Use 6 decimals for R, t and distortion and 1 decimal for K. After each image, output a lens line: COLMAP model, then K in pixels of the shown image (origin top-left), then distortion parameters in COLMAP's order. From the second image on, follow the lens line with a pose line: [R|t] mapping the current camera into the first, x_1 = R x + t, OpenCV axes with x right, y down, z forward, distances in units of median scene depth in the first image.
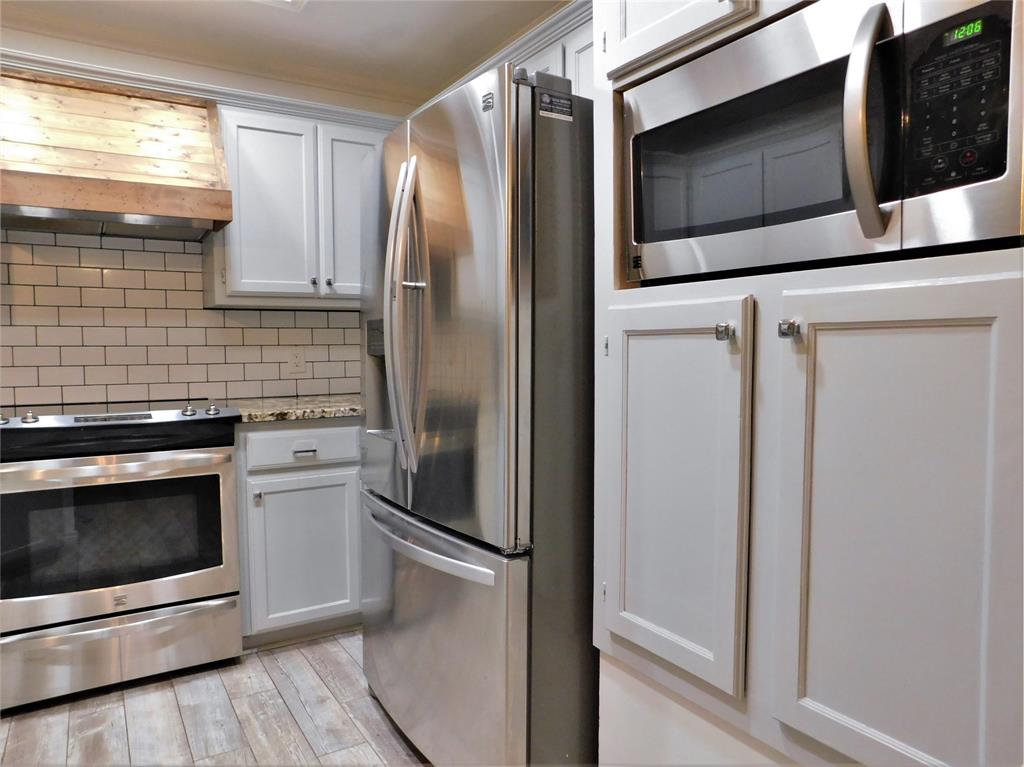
lens RADIAL K [[670.7, 0, 512.0], [0, 670.7, 383.5], [0, 0, 1]] dist [-0.060783, 0.042230]
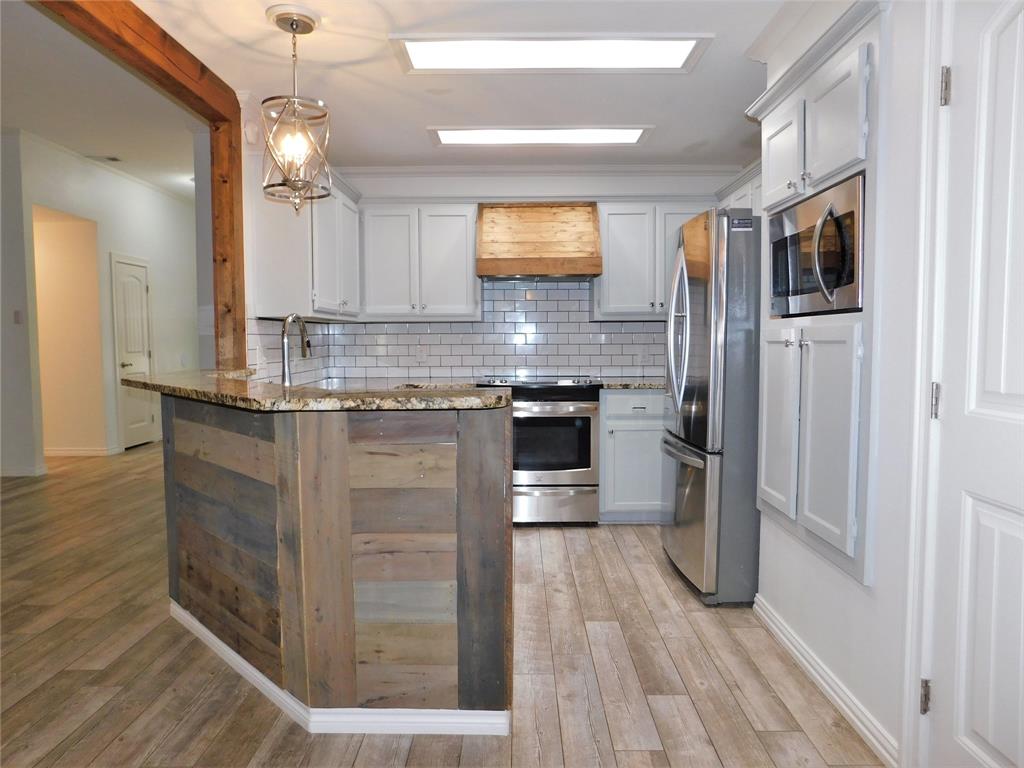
lens RADIAL K [[670.7, 0, 512.0], [0, 670.7, 384.0], [0, 0, 1]] dist [-0.060783, 0.042230]
pose [[0.833804, 0.036345, -0.550864, 0.375524], [-0.030070, 0.999339, 0.020420, 0.017881], [0.551242, -0.000462, 0.834345, -0.626305]]
